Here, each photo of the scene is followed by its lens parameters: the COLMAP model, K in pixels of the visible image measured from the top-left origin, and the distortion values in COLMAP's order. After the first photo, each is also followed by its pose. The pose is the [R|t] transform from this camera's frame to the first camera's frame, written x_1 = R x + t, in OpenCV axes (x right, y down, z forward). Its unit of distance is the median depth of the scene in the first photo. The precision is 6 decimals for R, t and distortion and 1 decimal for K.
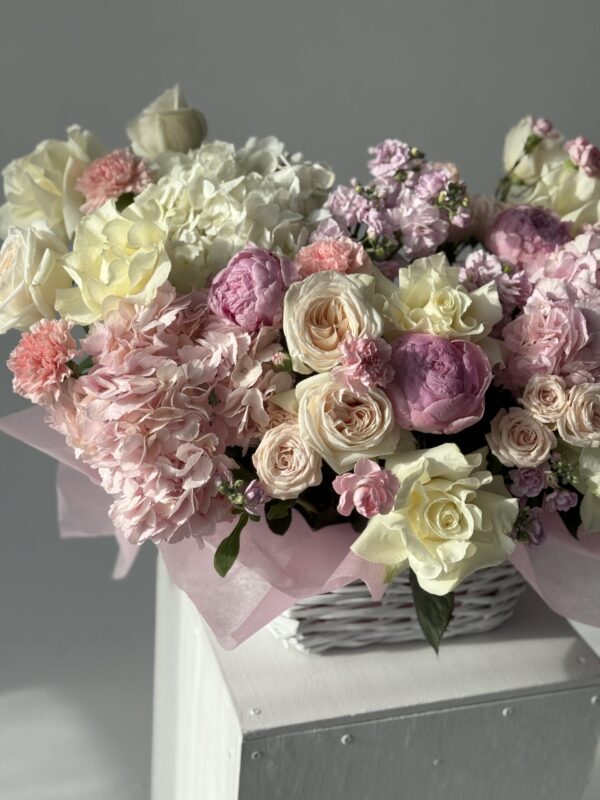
lens RADIAL K [[1129.8, 0, 300.0], [0, 1129.8, 400.0], [0, 0, 1]] dist [0.155744, -0.052893]
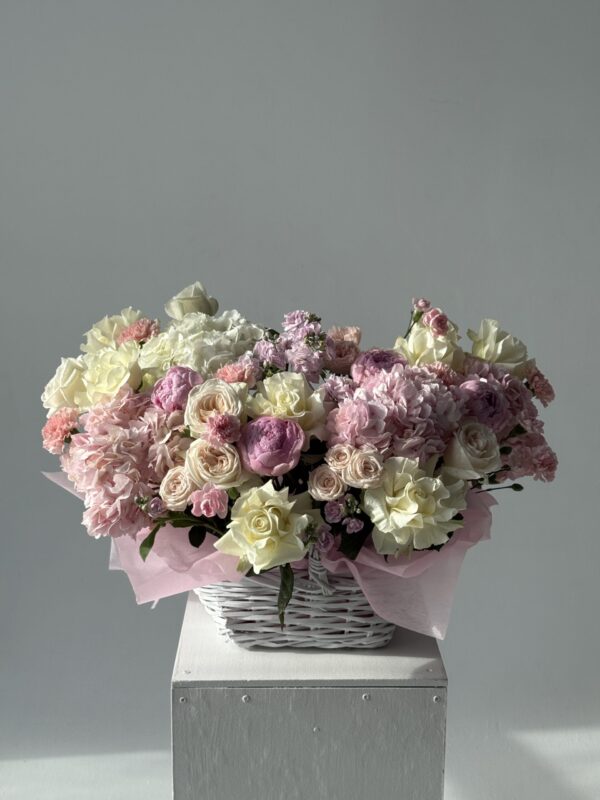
lens RADIAL K [[1129.8, 0, 300.0], [0, 1129.8, 400.0], [0, 0, 1]] dist [0.155744, -0.052893]
pose [[0.955656, 0.008489, -0.294364, 0.639430], [-0.067761, 0.979102, -0.191751, 0.230956], [0.286584, 0.203194, 0.936259, -0.529474]]
